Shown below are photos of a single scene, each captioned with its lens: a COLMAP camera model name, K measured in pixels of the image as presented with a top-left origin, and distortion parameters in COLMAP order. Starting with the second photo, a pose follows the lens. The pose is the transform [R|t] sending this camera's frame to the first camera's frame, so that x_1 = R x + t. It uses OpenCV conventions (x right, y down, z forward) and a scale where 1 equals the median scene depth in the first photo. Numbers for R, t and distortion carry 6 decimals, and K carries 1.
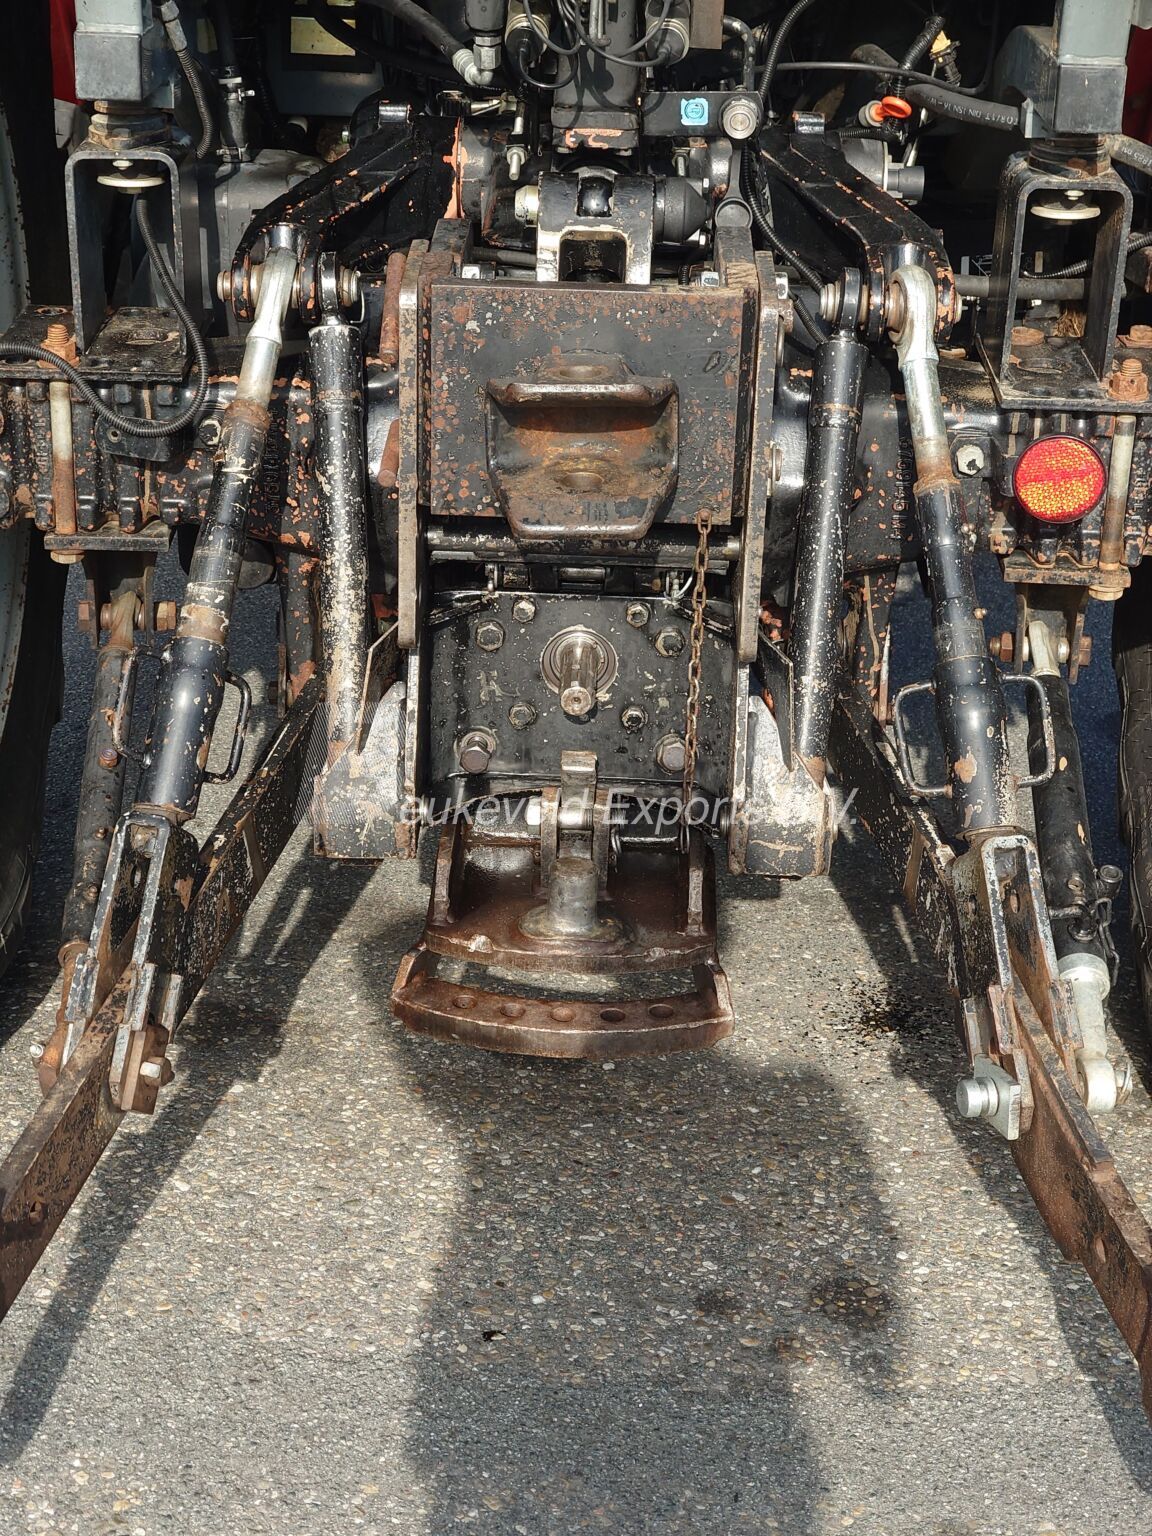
lens RADIAL K [[2619.4, 0, 567.6], [0, 2619.4, 790.0], [0, 0, 1]] dist [0.025236, -0.110396]
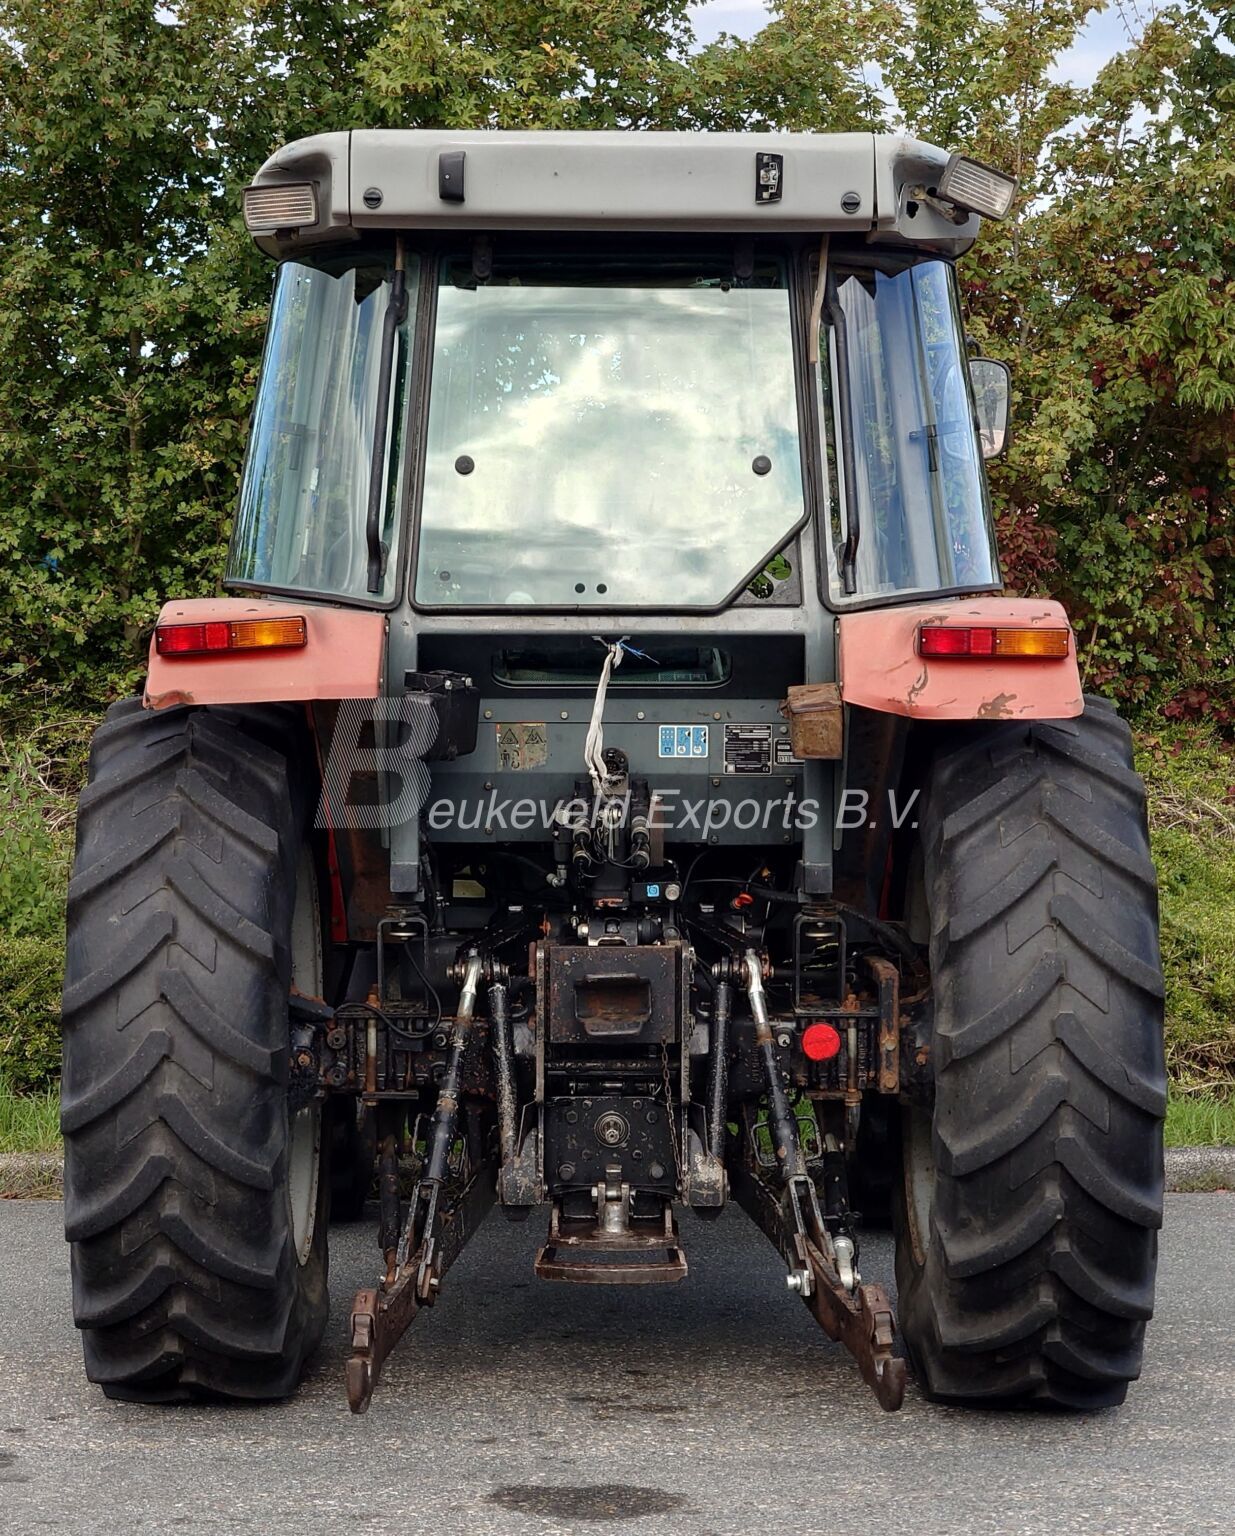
lens RADIAL K [[3471.7, 0, 615.4], [0, 3471.7, 817.3], [0, 0, 1]] dist [-0.016176, 0.018623]
pose [[0.999081, -0.025897, 0.034149, -0.087478], [0.036549, 0.930959, -0.363290, 0.786496], [-0.022383, 0.364204, 0.931050, -1.865818]]
